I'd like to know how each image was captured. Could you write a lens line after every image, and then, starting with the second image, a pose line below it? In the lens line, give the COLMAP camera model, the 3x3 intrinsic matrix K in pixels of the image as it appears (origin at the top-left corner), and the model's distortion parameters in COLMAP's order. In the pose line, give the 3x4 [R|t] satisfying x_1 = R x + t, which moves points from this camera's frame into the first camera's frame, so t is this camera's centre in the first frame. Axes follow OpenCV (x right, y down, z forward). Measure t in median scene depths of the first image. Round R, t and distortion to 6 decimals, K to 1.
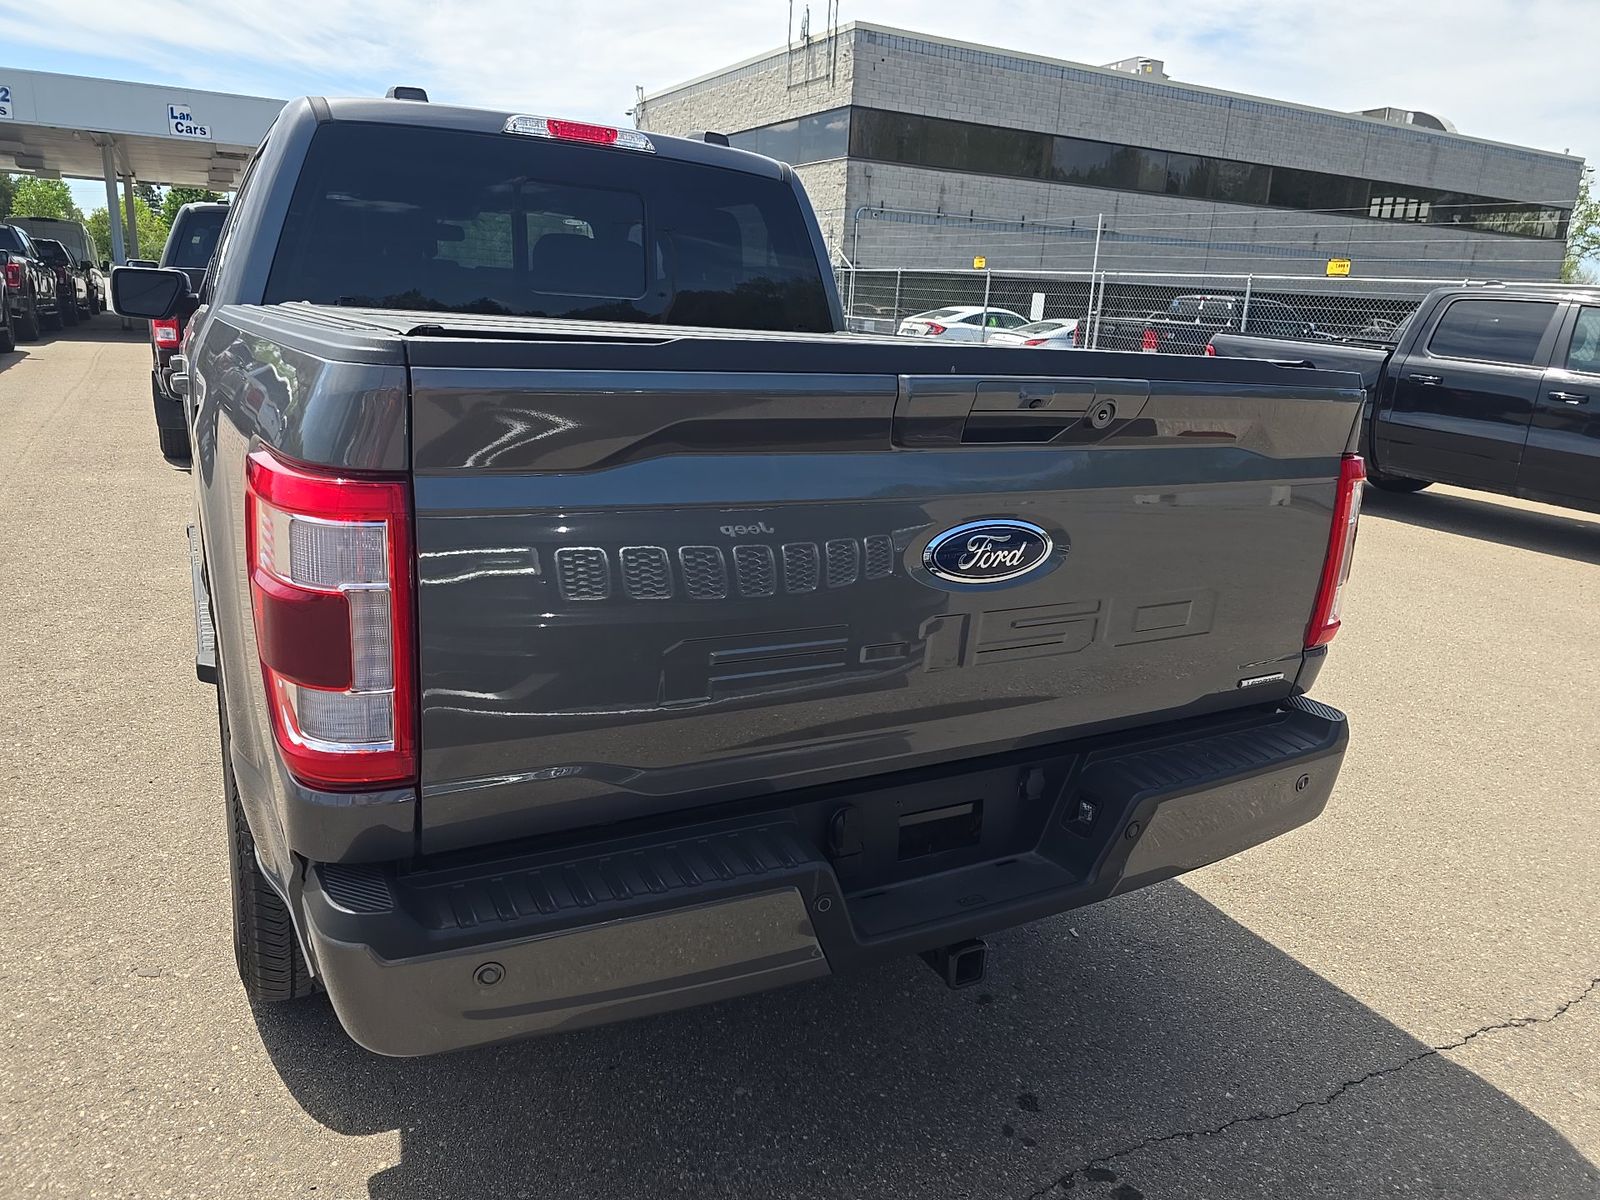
lens RADIAL K [[1068.1, 0, 787.2], [0, 1068.1, 605.3], [0, 0, 1]] dist [0.045026, -0.041861]
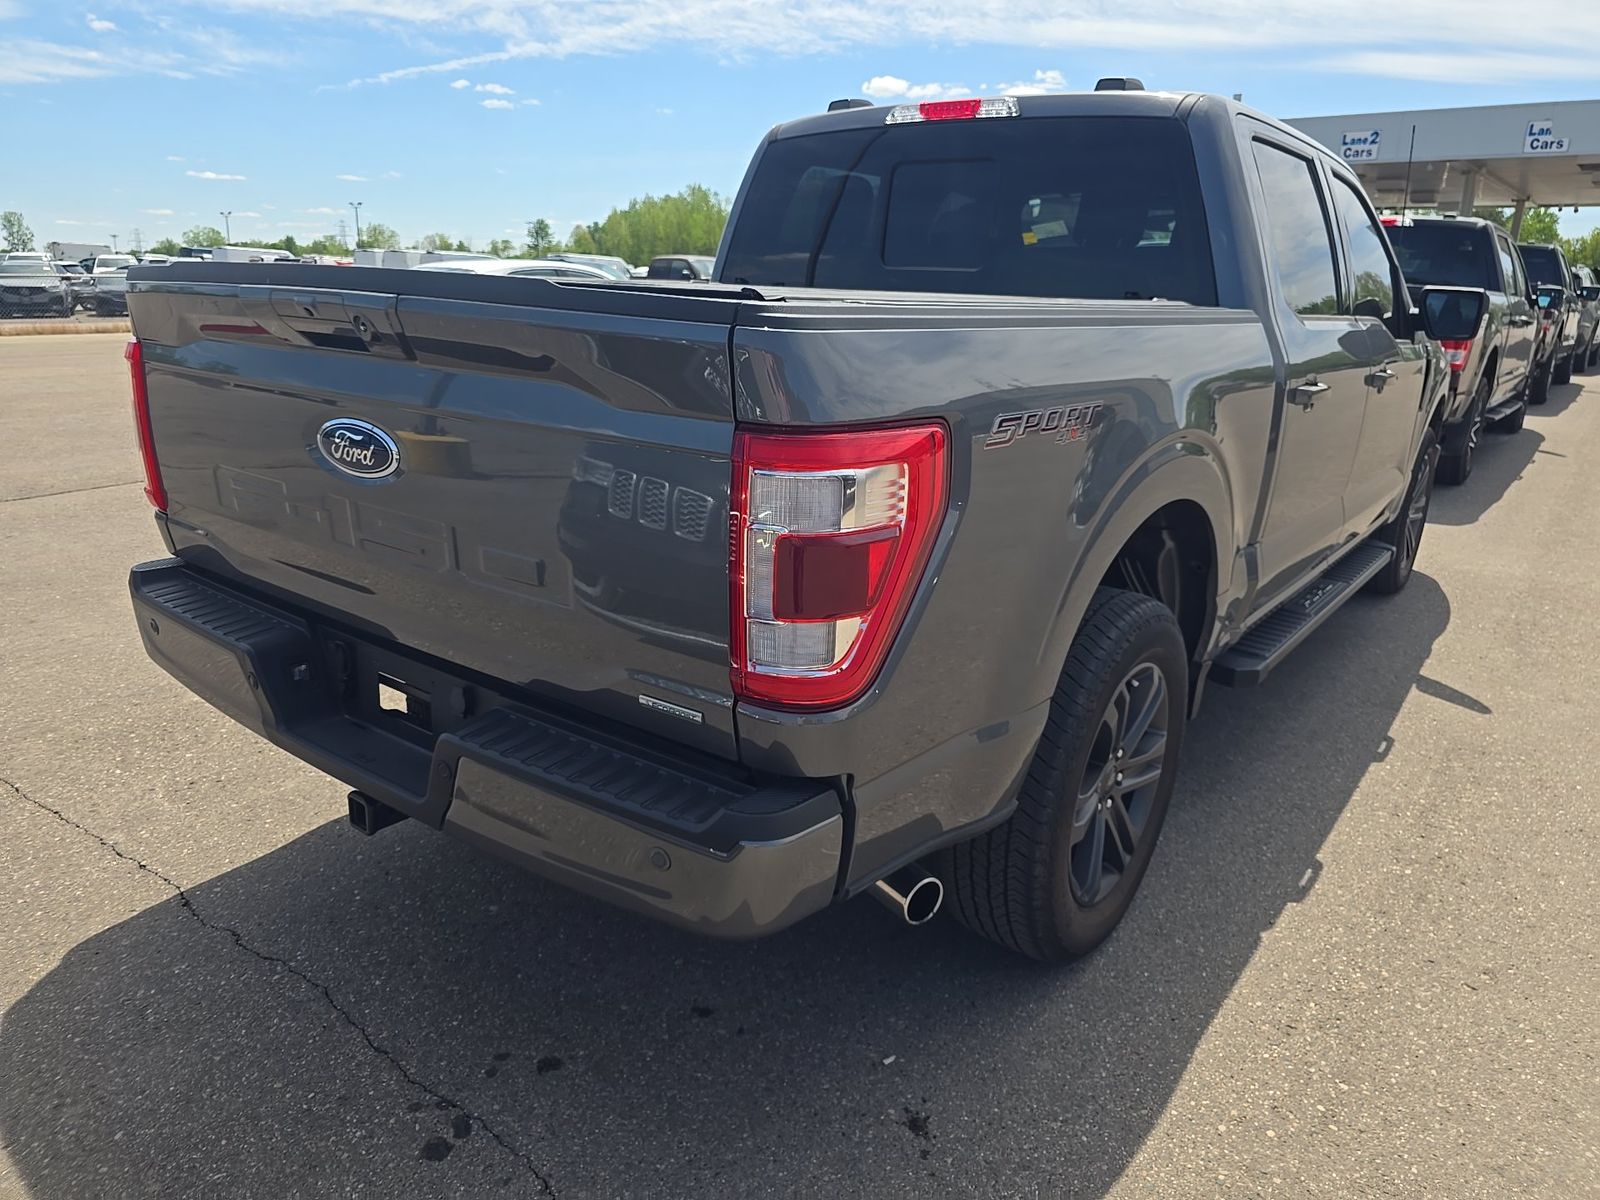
lens RADIAL K [[1064.5, 0, 795.0], [0, 1064.5, 608.6], [0, 0, 1]] dist [0.045630, -0.039449]
pose [[0.421651, 0.226704, -0.877961, 0.101255], [-0.247426, 0.960264, 0.129127, -0.010592], [0.872348, 0.162784, 0.460989, 0.064329]]
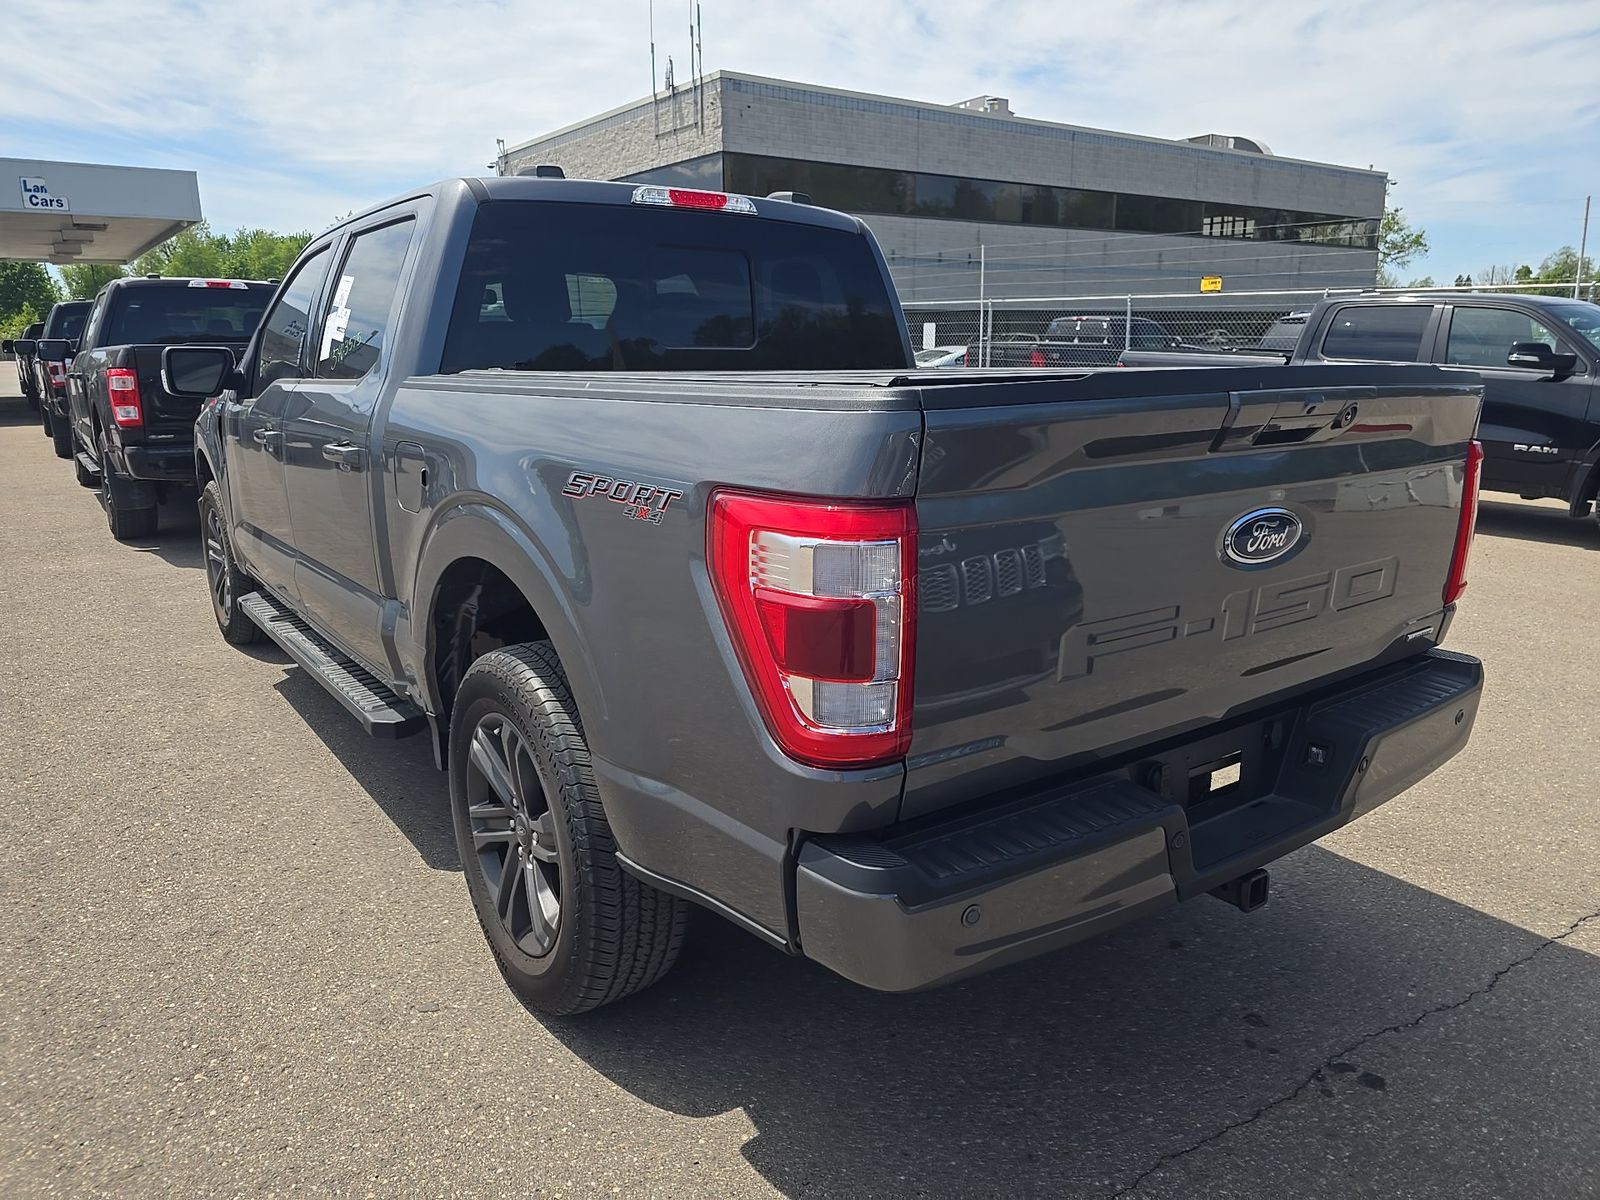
lens RADIAL K [[1064.5, 0, 795.0], [0, 1064.5, 608.6], [0, 0, 1]] dist [0.045630, -0.039449]
pose [[0.990379, -0.084324, 0.109725, -0.033282], [0.087592, 0.995835, -0.025309, 0.001074], [-0.107134, 0.034676, 0.993640, -0.009515]]
